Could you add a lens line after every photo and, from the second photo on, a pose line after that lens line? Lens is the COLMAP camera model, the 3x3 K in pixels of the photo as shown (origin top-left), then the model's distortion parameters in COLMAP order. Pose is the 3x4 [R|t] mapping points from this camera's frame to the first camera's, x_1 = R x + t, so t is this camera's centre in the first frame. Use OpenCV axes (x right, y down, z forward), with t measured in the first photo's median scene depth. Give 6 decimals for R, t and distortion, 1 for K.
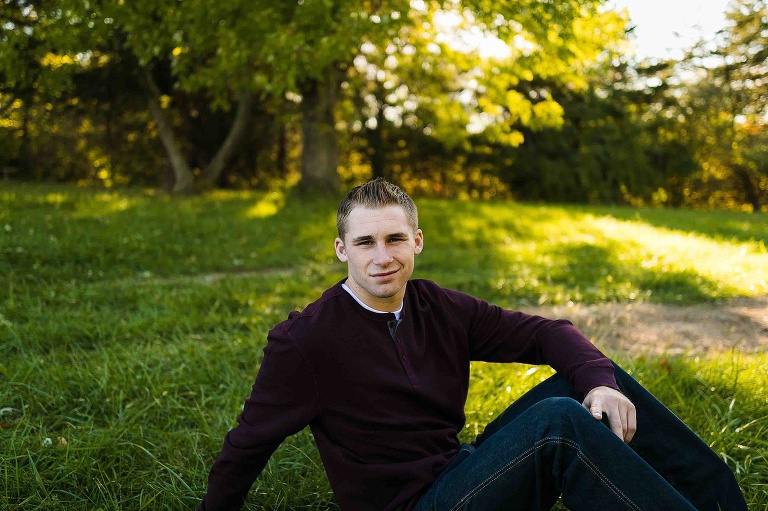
lens RADIAL K [[730.2, 0, 381.9], [0, 730.2, 248.1], [0, 0, 1]] dist [0.011241, 0.000000]
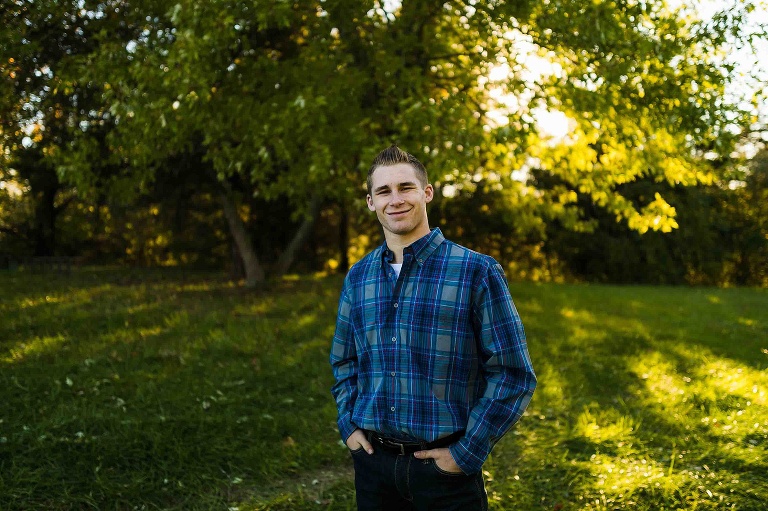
lens RADIAL K [[700.6, 0, 386.9], [0, 700.6, 263.2], [0, 0, 1]] dist [0.008427, -0.005132]
pose [[0.998064, -0.006049, -0.061901, -0.061653], [0.001768, 0.997616, -0.068986, -0.074678], [0.062171, 0.068743, 0.995695, 0.135958]]
